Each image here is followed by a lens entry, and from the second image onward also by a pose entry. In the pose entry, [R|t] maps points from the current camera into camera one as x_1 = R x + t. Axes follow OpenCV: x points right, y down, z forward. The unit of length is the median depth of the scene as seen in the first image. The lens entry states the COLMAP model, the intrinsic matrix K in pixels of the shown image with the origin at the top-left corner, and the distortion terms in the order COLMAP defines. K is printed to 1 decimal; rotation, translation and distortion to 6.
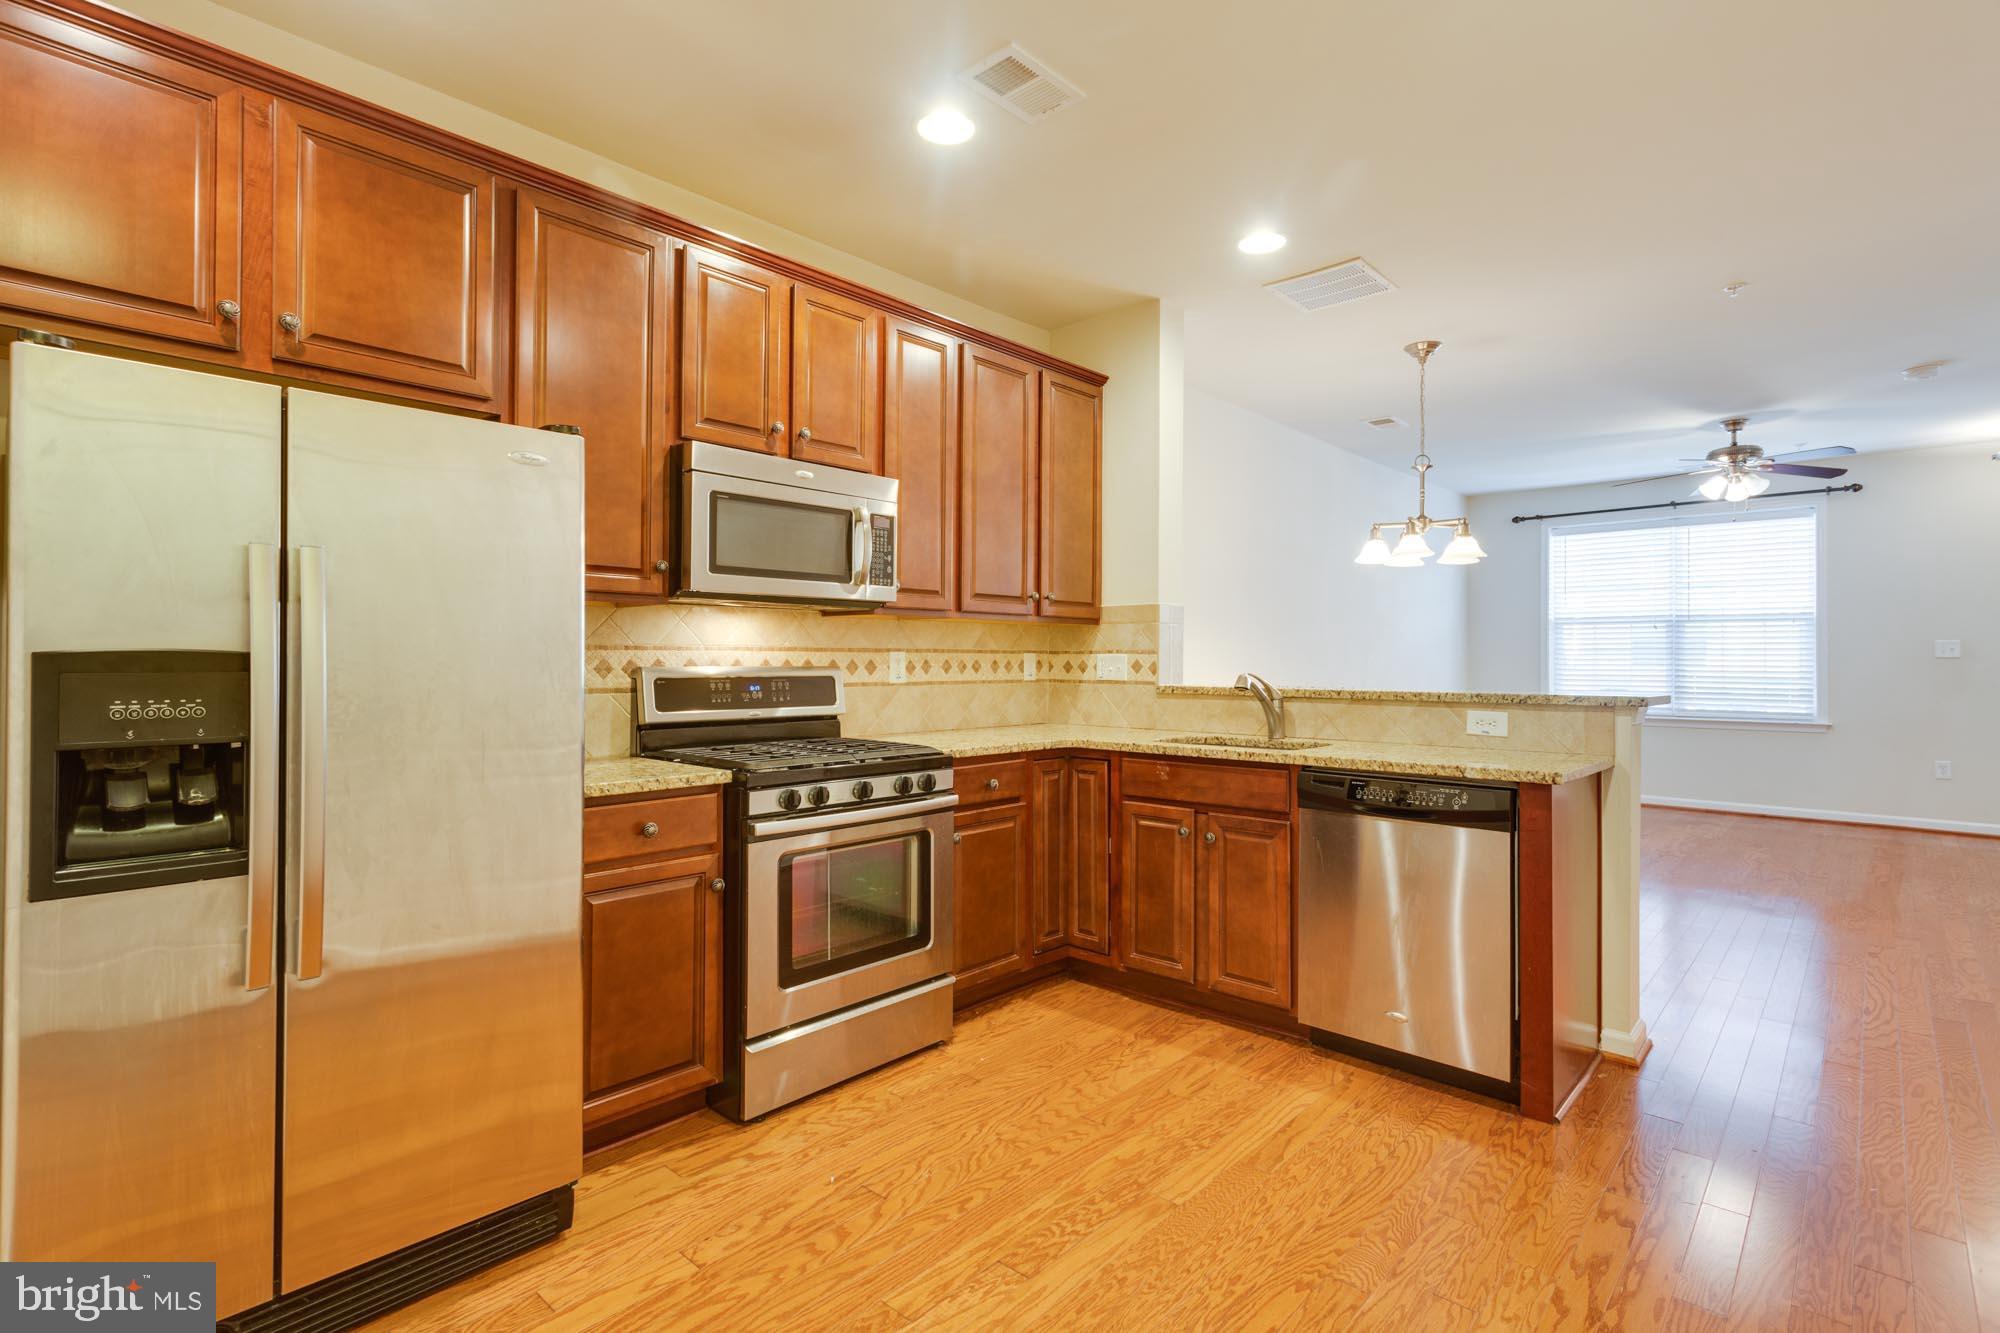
lens RADIAL K [[953.9, 0, 993.0], [0, 953.9, 661.2], [0, 0, 1]] dist [0.006697, -0.000207]
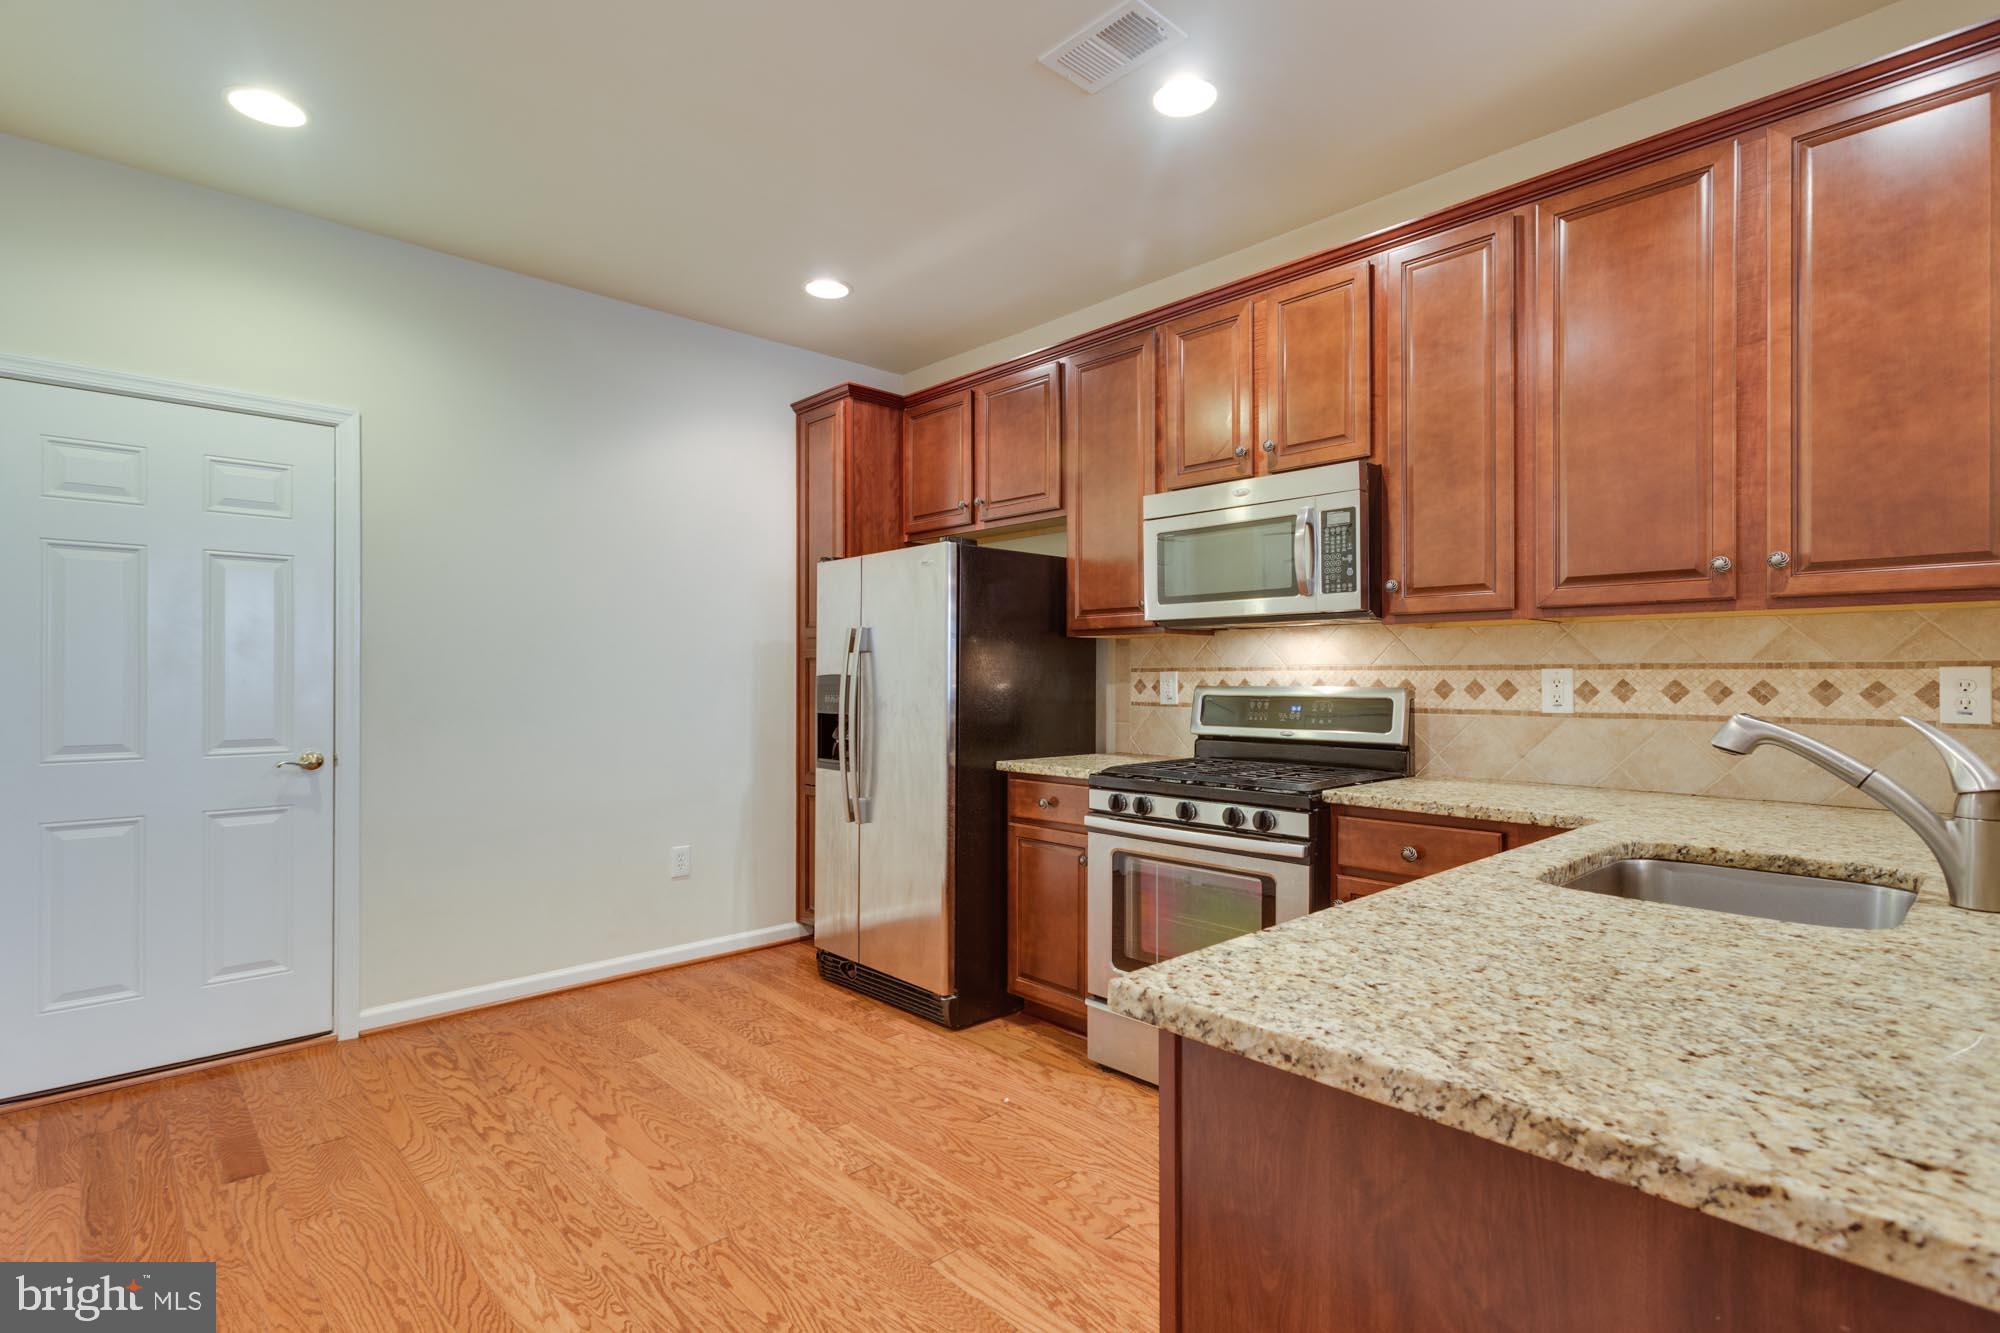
lens RADIAL K [[953.9, 0, 995.5], [0, 953.9, 679.4], [0, 0, 1]] dist [0.006697, -0.000207]
pose [[-0.069789, -0.001976, -0.997560, 0.653121], [-0.004720, 0.999987, -0.001651, 0.001194], [0.997551, 0.004593, -0.069797, 0.657603]]
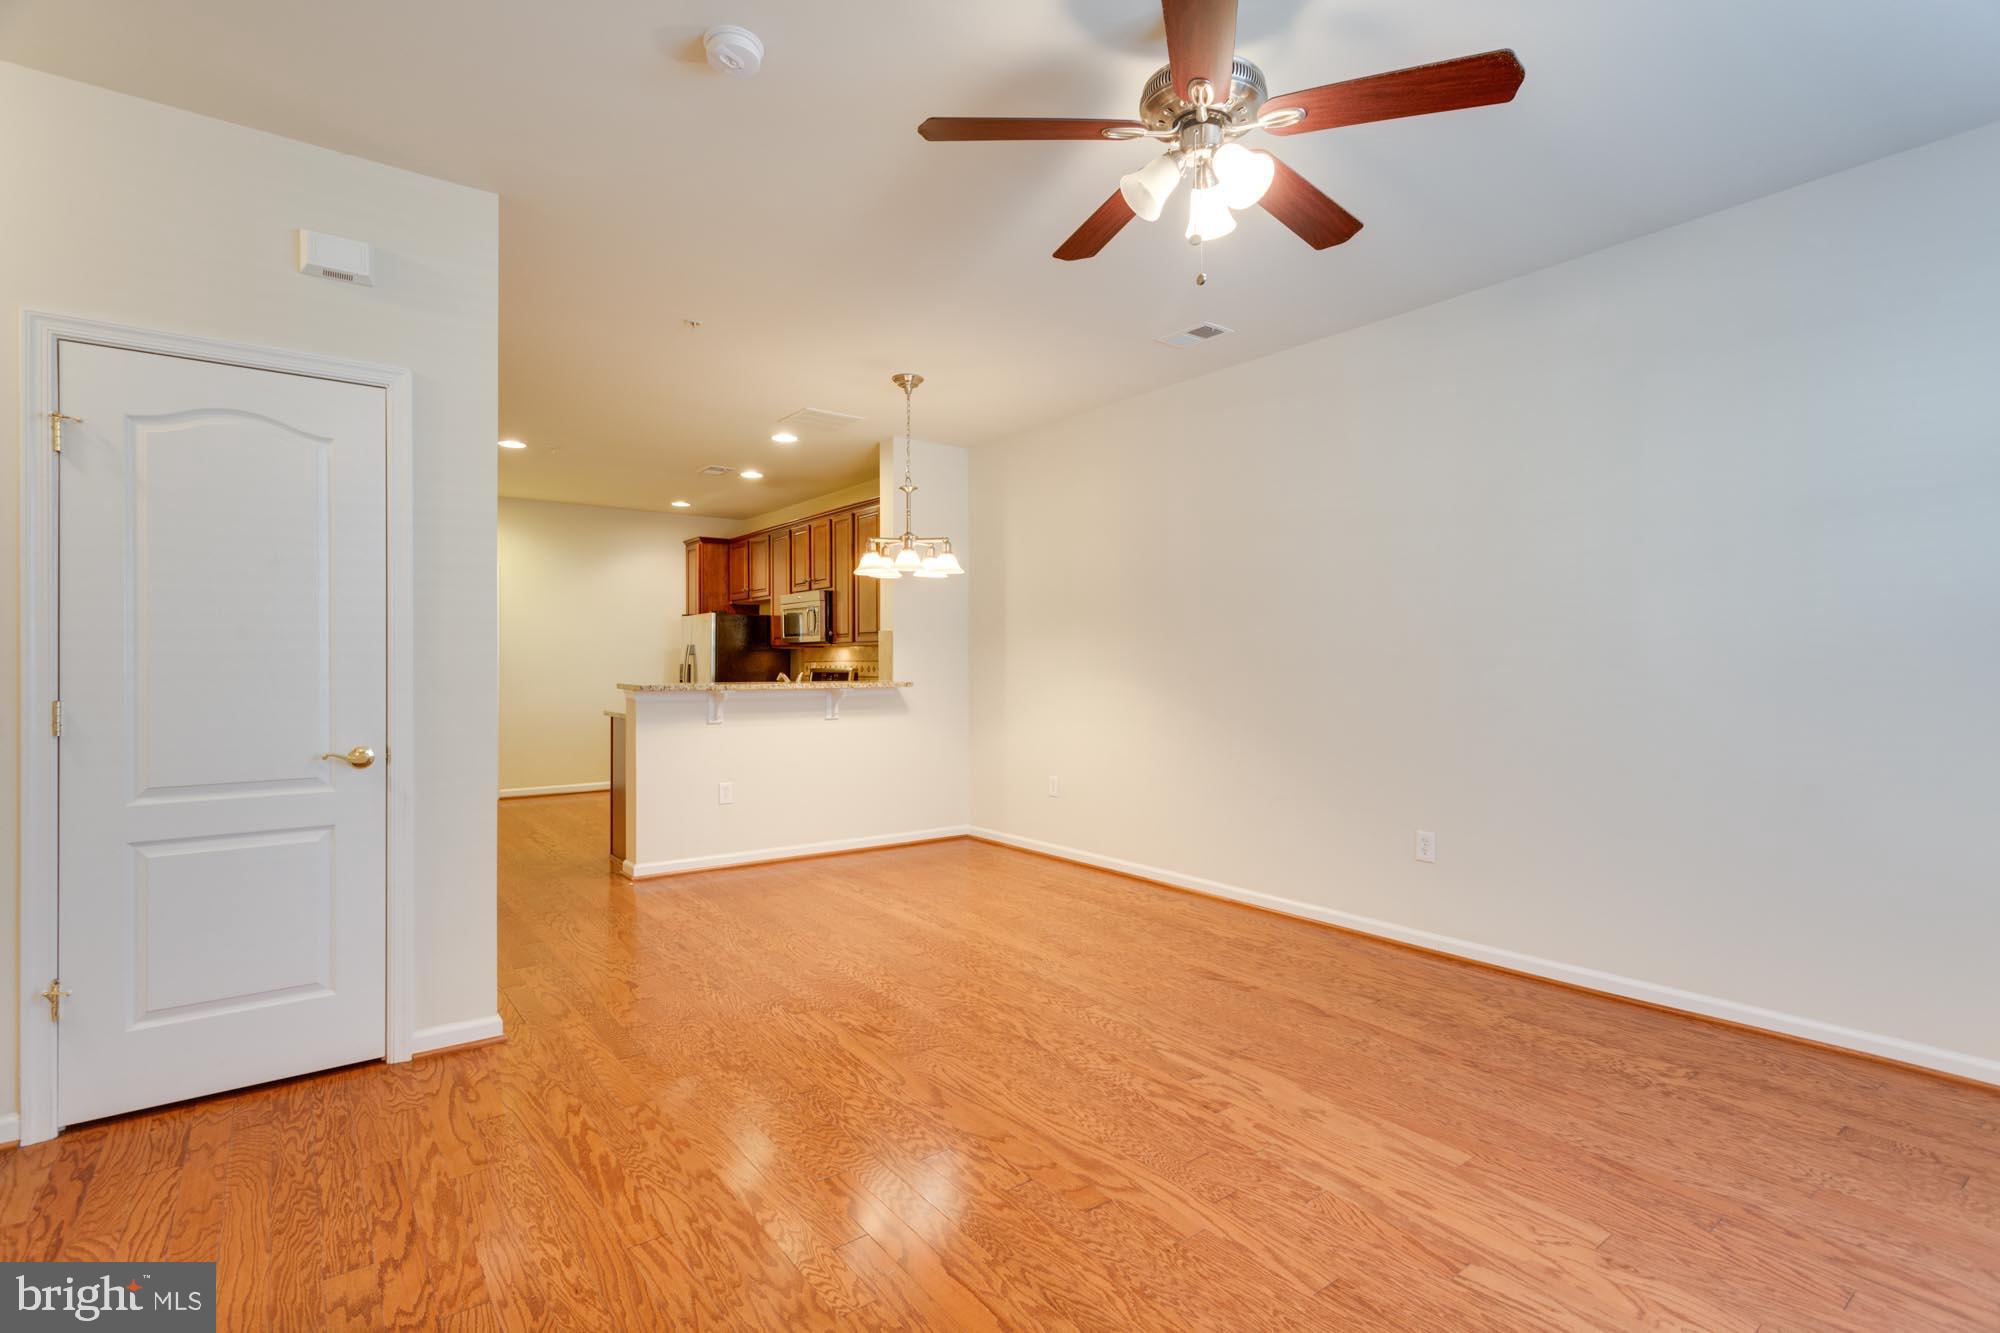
lens RADIAL K [[953.9, 0, 1001.3], [0, 953.9, 652.3], [0, 0, 1]] dist [0.006697, -0.000207]
pose [[-0.174630, -0.016681, -0.984493, 1.934255], [-0.001085, 0.999859, -0.016749, 0.003691], [0.984634, -0.001857, -0.174623, 1.660036]]
